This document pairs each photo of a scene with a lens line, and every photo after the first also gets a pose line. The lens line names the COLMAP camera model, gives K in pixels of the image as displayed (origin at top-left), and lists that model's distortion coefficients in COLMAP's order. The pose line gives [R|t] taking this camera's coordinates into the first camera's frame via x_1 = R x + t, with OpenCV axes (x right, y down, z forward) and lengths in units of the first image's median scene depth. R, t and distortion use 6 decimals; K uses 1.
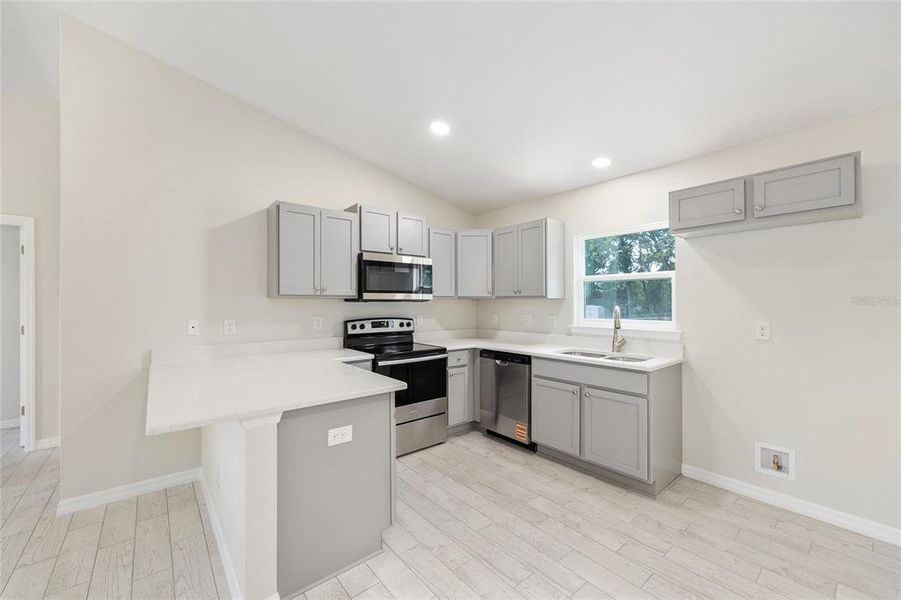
lens RADIAL K [[360.9, 0, 451.4], [0, 360.9, 303.3], [0, 0, 1]] dist [0.003488, 0.001495]
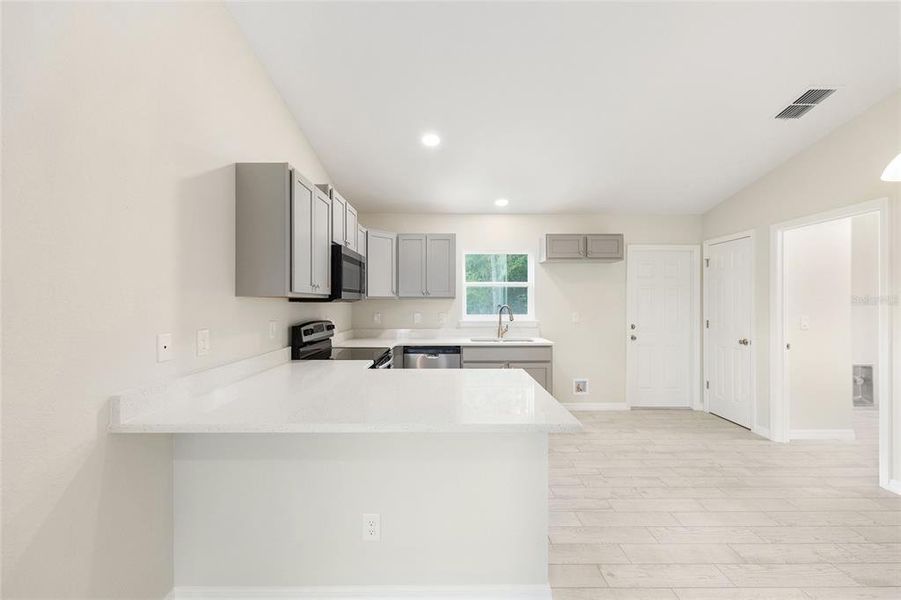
lens RADIAL K [[360.9, 0, 453.3], [0, 360.9, 302.4], [0, 0, 1]] dist [0.003488, 0.001495]
pose [[0.630731, -0.000880, 0.776001, -0.701254], [0.001495, 0.999999, -0.000082, -0.002276], [-0.776000, 0.001212, 0.630731, 0.235672]]
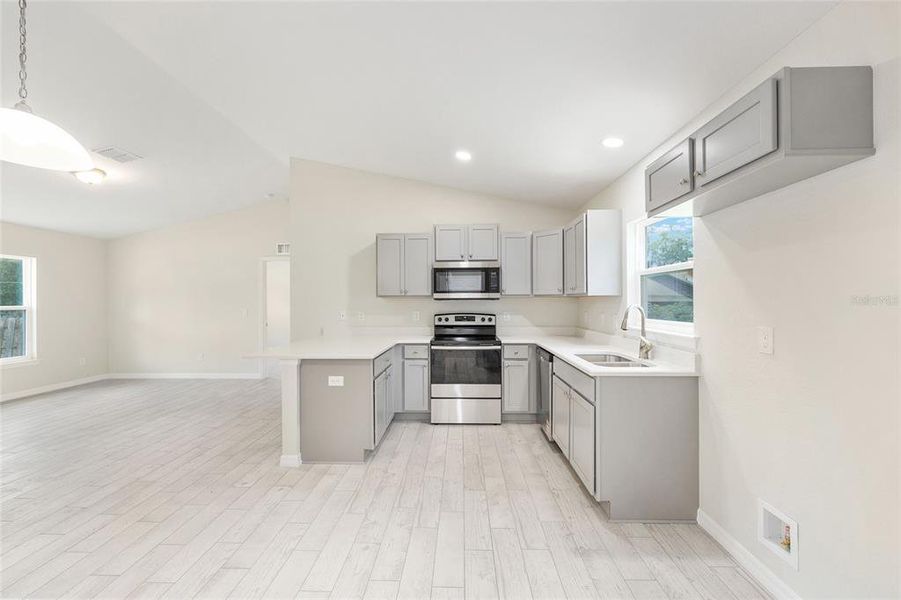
lens RADIAL K [[360.9, 0, 450.5], [0, 360.9, 303.9], [0, 0, 1]] dist [0.003488, 0.001495]
pose [[0.745646, 0.003445, -0.666333, 0.632165], [0.001027, 0.999980, 0.006319, 0.001206], [0.666341, -0.005396, 0.745627, 0.062693]]
